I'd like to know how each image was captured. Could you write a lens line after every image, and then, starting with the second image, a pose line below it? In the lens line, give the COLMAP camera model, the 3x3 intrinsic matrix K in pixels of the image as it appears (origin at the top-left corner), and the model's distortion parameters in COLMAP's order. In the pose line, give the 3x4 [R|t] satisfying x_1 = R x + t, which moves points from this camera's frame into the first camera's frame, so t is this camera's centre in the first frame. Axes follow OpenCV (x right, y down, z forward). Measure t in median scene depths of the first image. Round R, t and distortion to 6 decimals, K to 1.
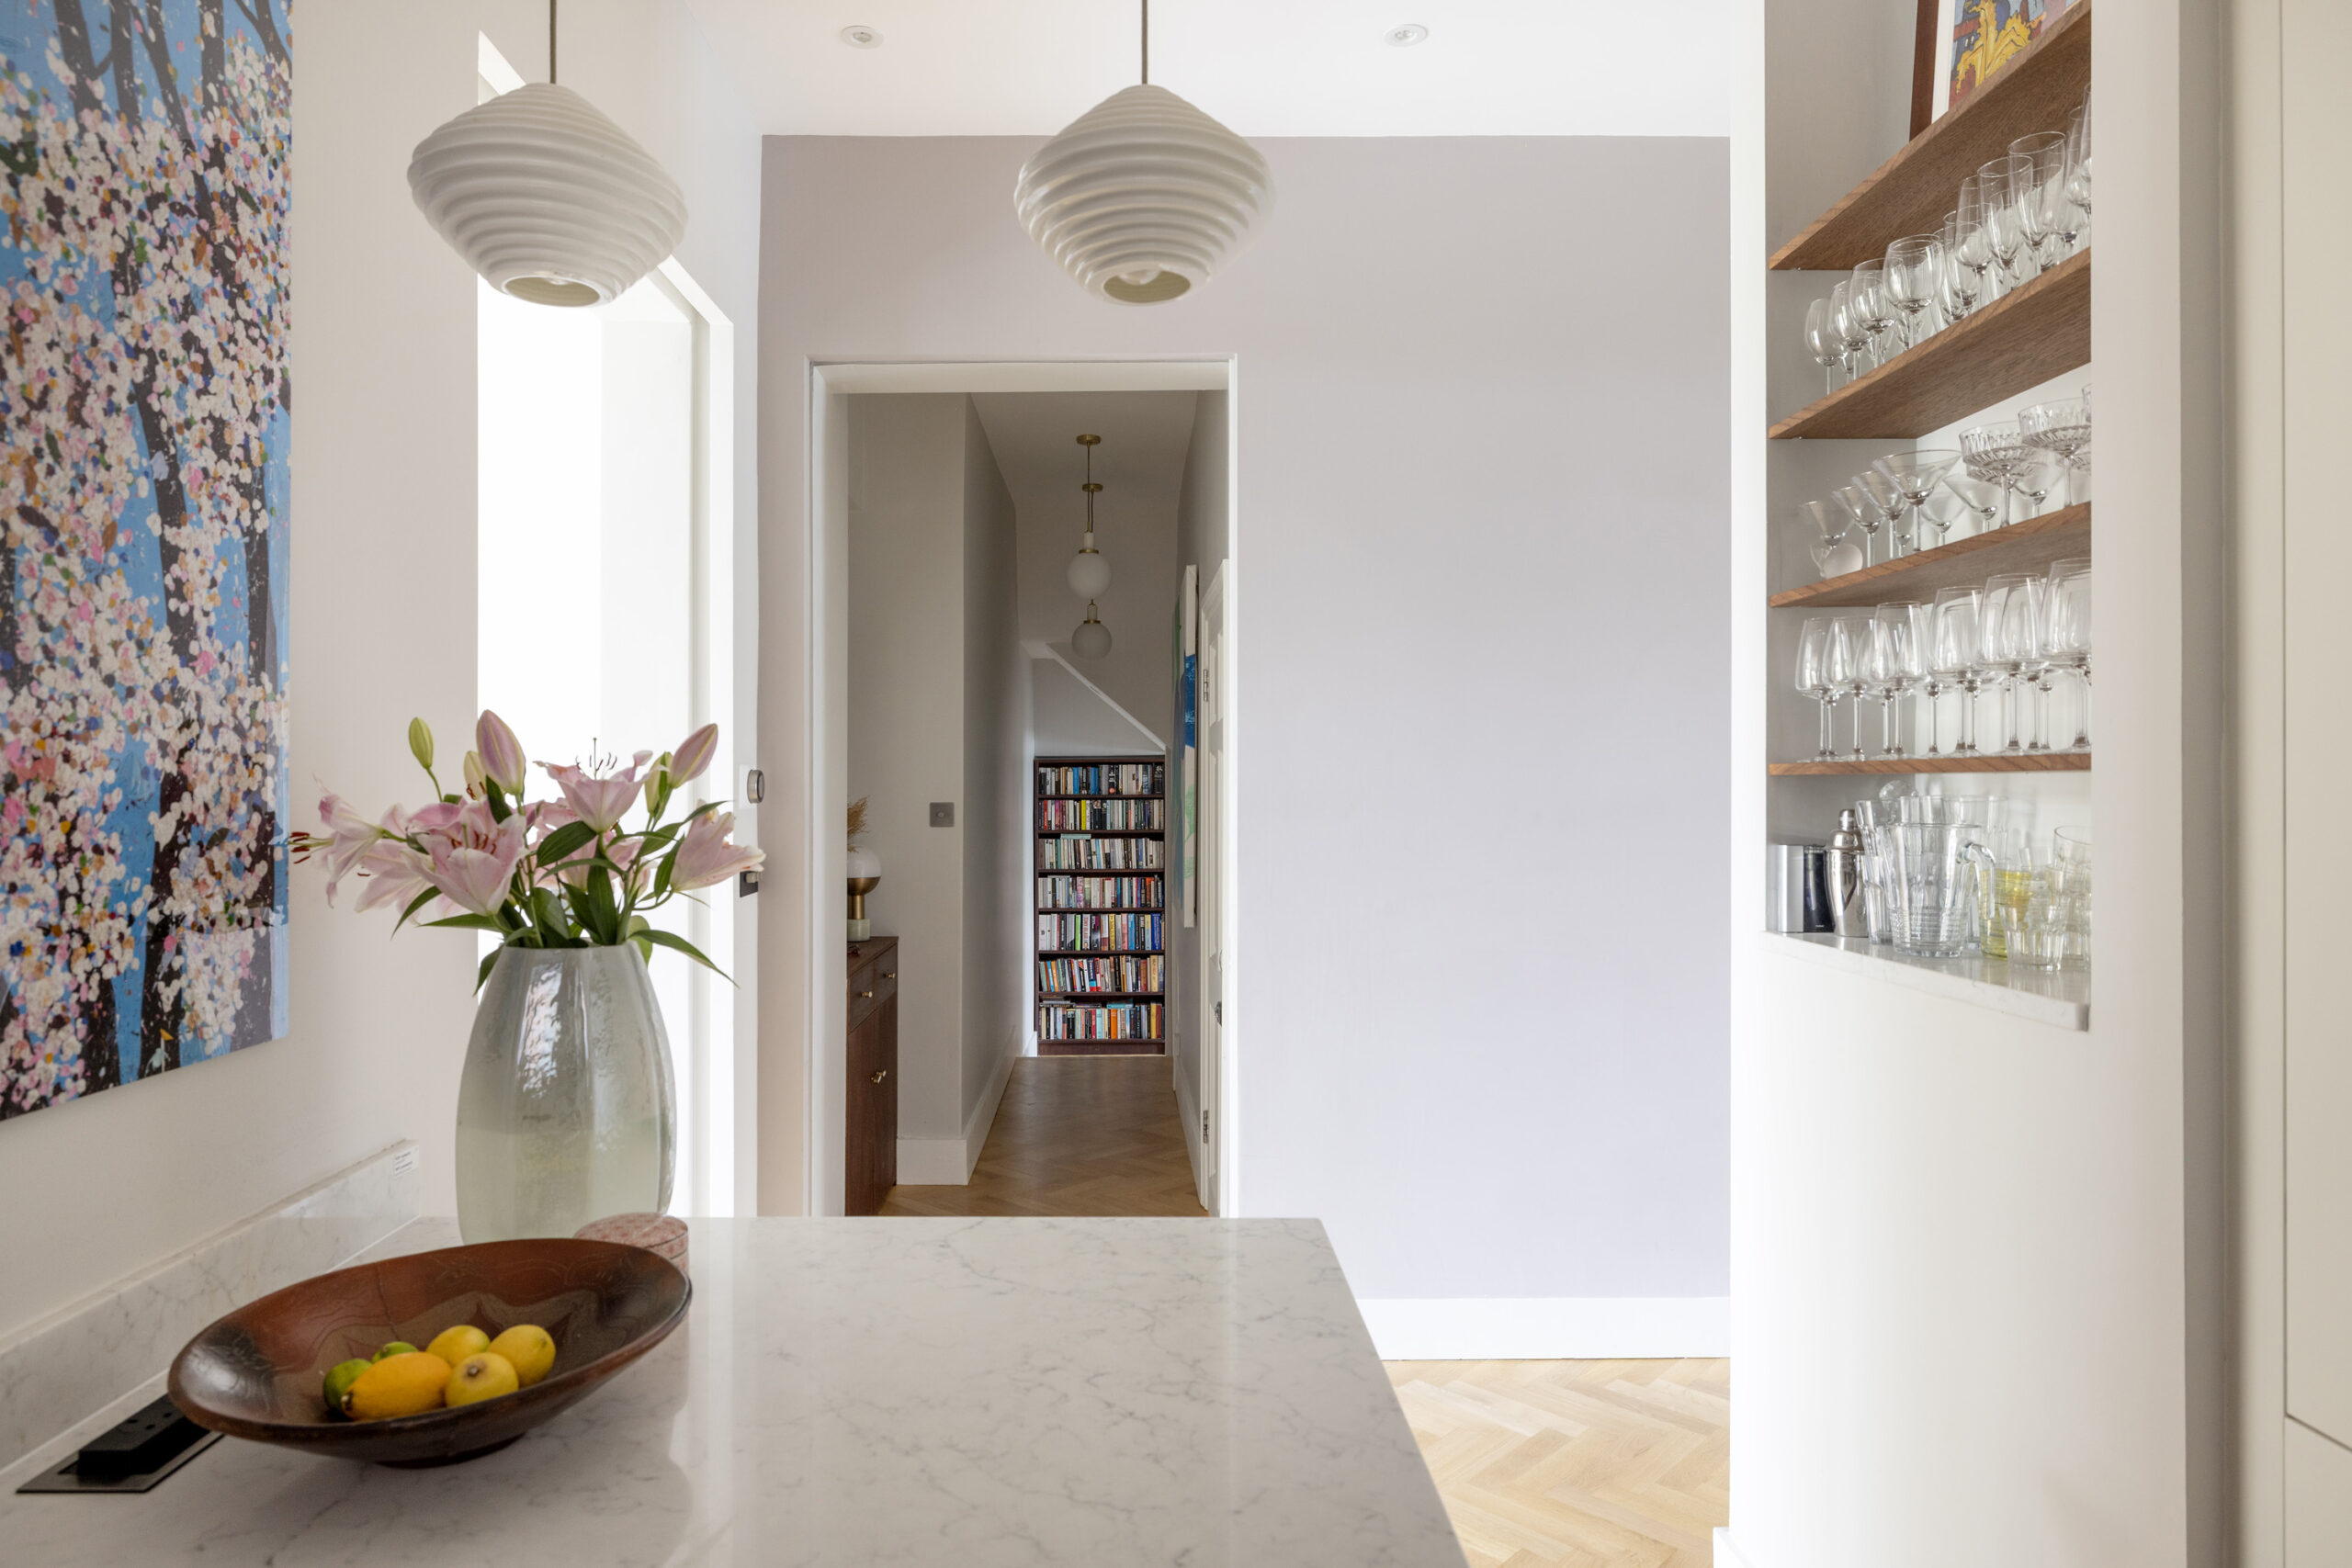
lens RADIAL K [[1354.4, 0, 1171.7], [0, 1354.4, 782.5], [0, 0, 1]] dist [0.000119, 0.000079]
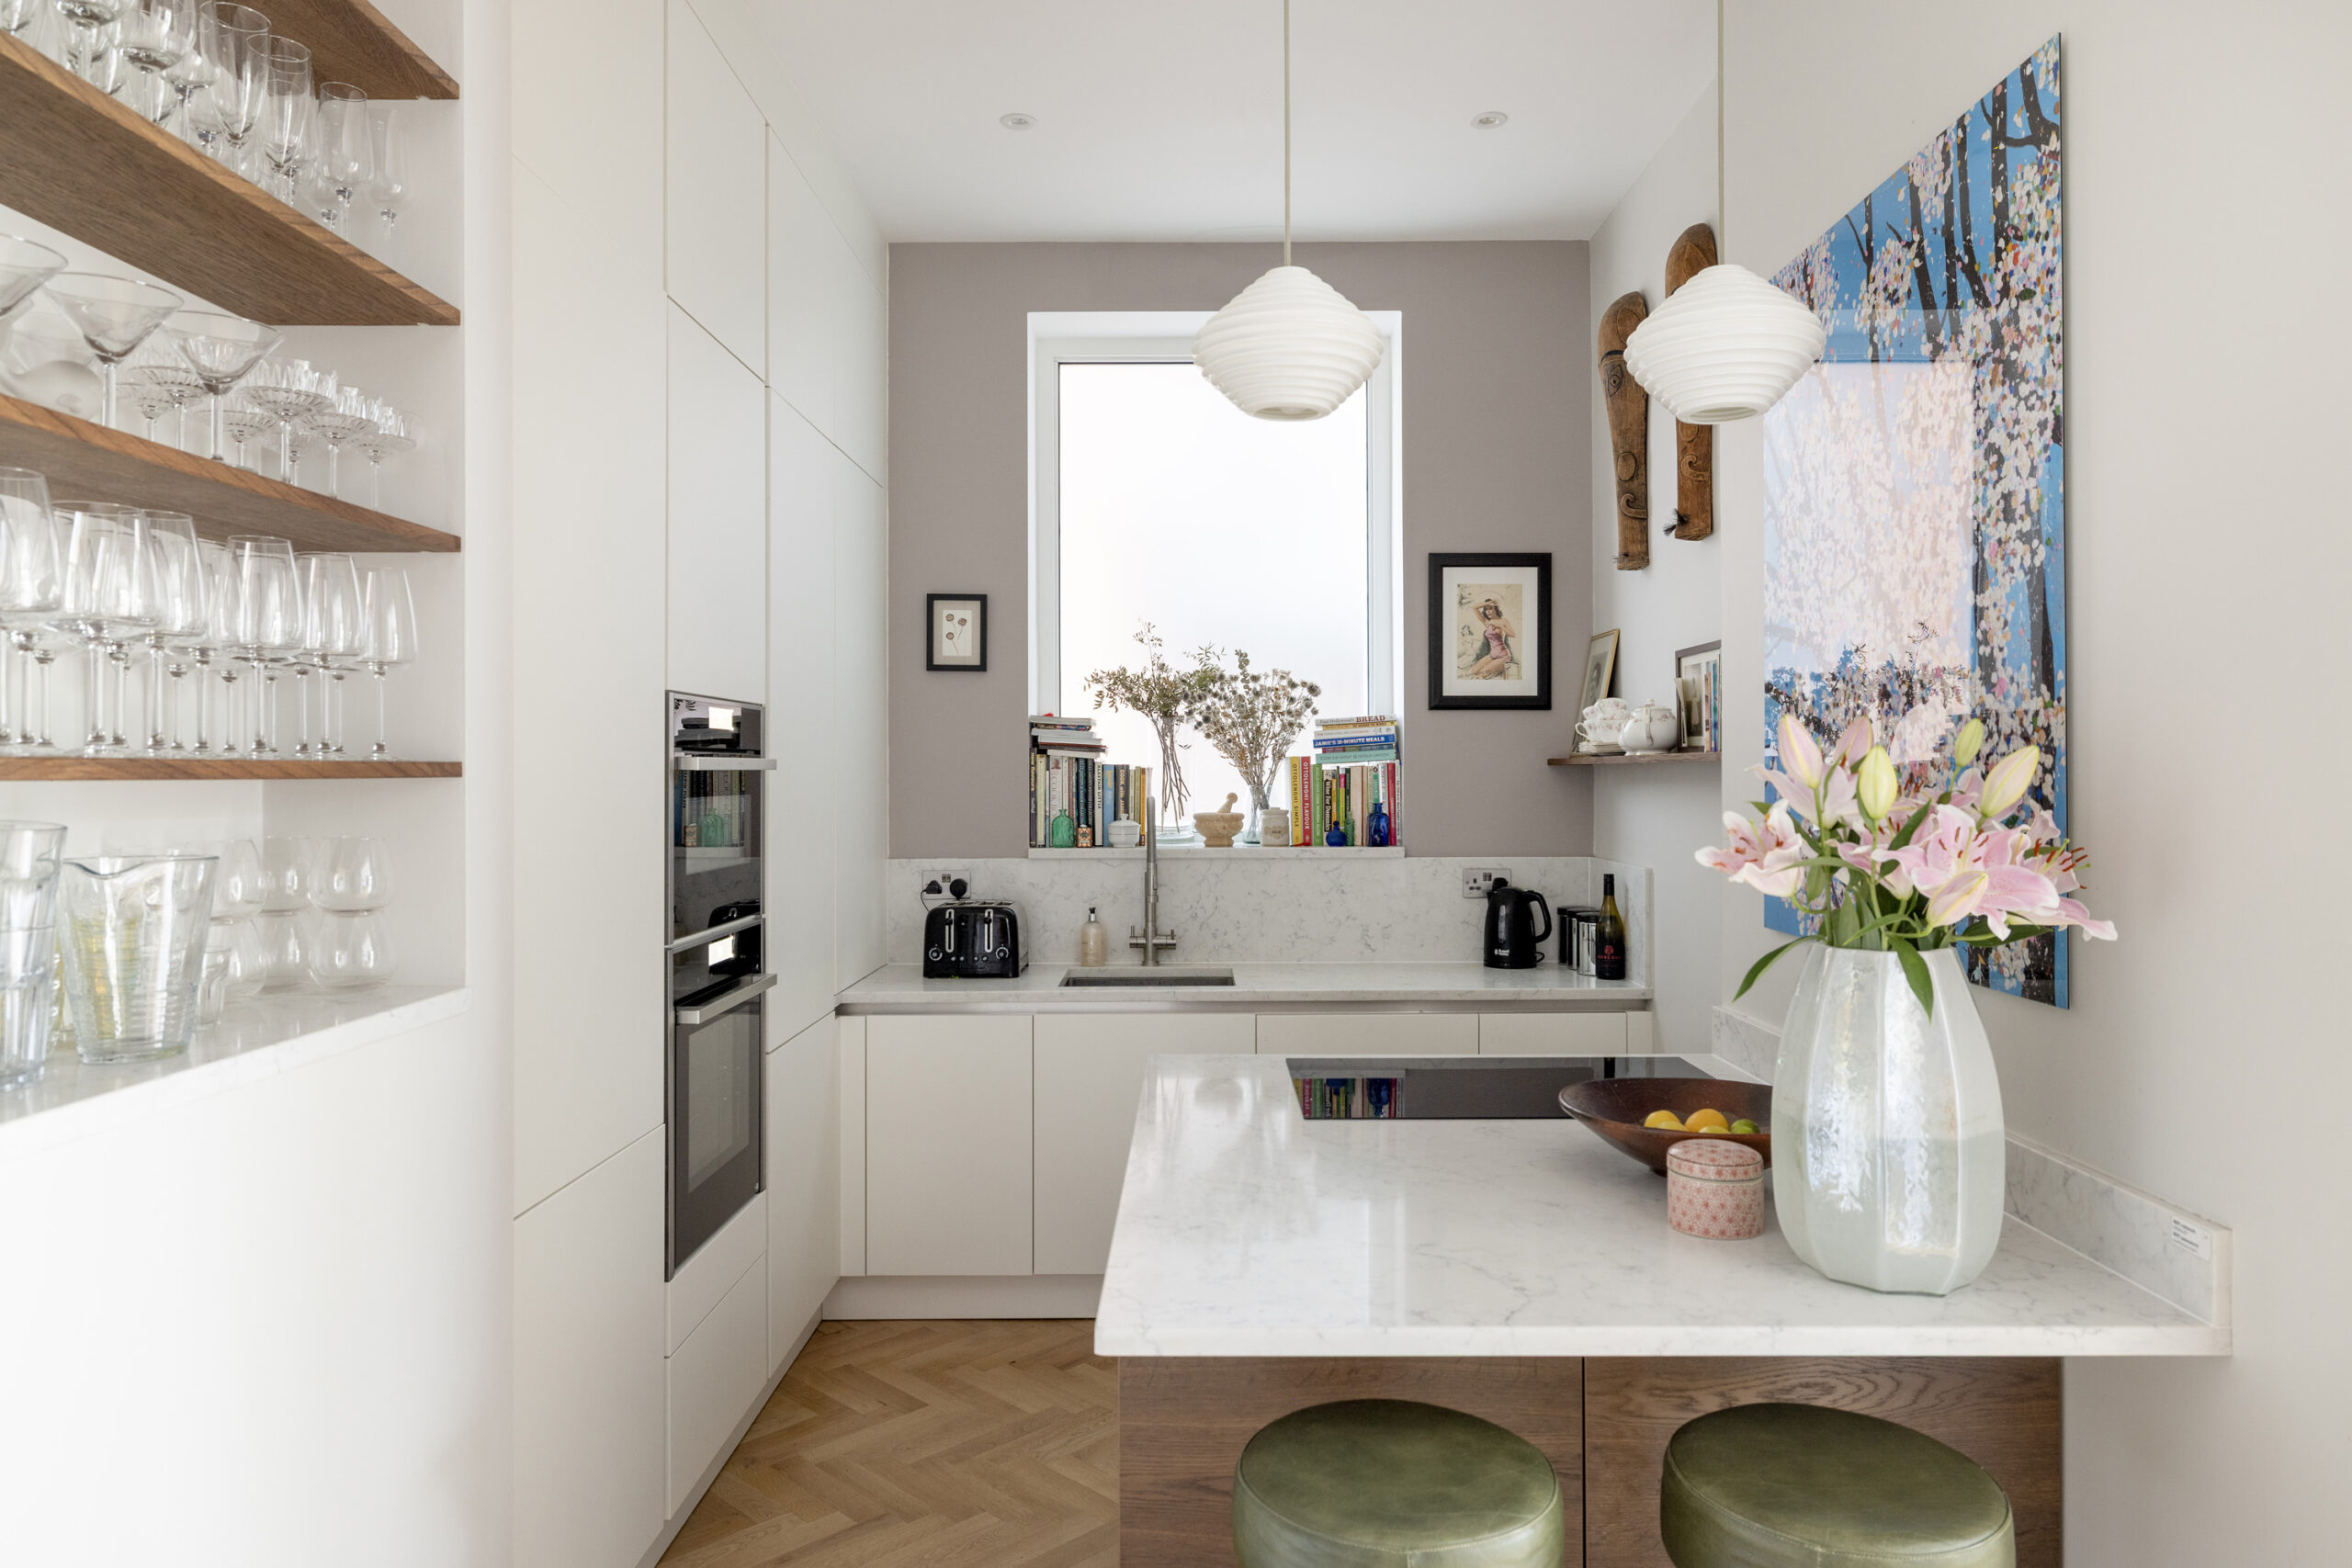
lens RADIAL K [[1496.3, 0, 1184.5], [0, 1496.3, 781.6], [0, 0, 1]] dist [-0.001298, -0.000209]
pose [[-0.999780, 0.004346, 0.020510, 0.042396], [0.004293, 0.999987, -0.002639, 0.002886], [-0.020522, -0.002550, -0.999786, 2.383709]]
